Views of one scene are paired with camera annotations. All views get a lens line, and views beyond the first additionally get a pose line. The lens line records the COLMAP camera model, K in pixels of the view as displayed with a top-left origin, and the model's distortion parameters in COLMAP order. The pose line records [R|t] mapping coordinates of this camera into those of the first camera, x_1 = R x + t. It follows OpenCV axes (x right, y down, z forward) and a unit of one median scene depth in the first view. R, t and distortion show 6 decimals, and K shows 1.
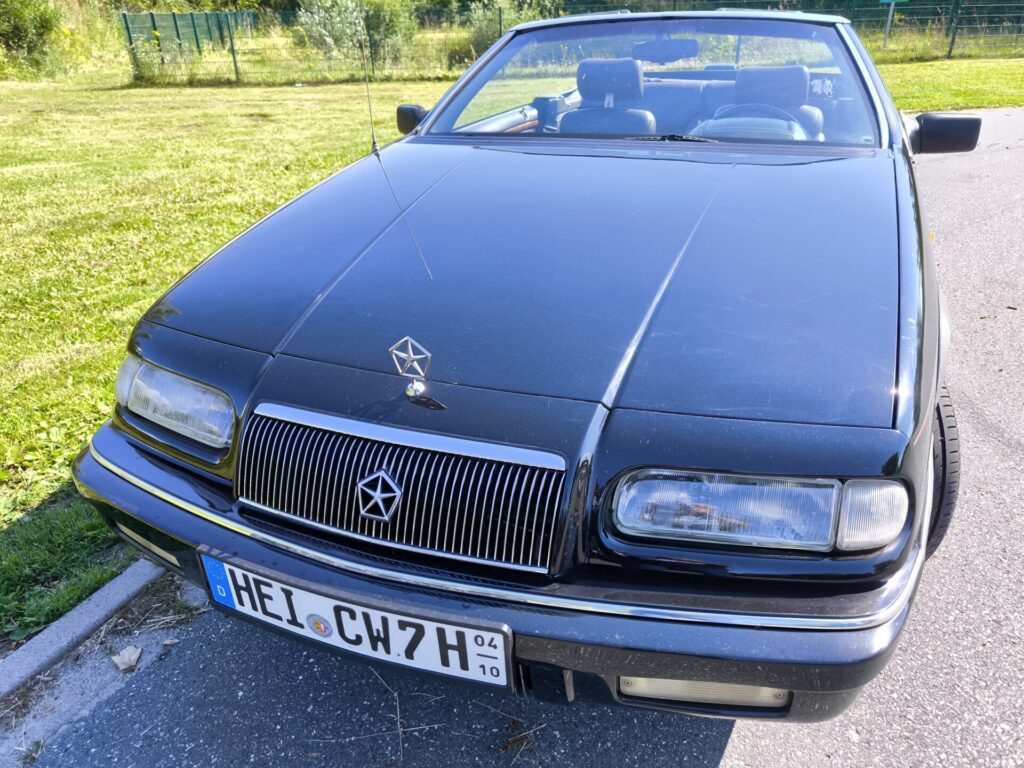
lens RADIAL K [[728.2, 0, 513.3], [0, 728.2, 381.6], [0, 0, 1]] dist [0.008845, -0.006990]
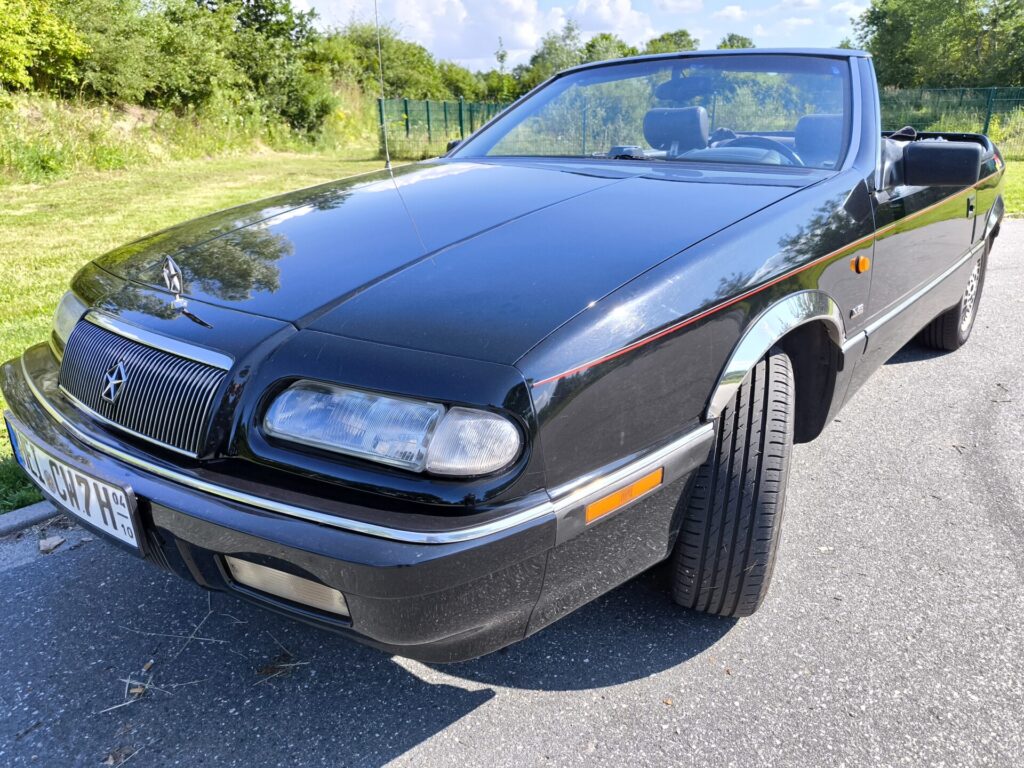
lens RADIAL K [[728.2, 0, 510.8], [0, 728.2, 386.7], [0, 0, 1]] dist [0.008845, -0.006990]
pose [[0.948211, 0.118358, -0.294765, 0.388608], [-0.148408, 0.985548, -0.081671, 0.083030], [0.280839, 0.121187, 0.952073, 0.027719]]
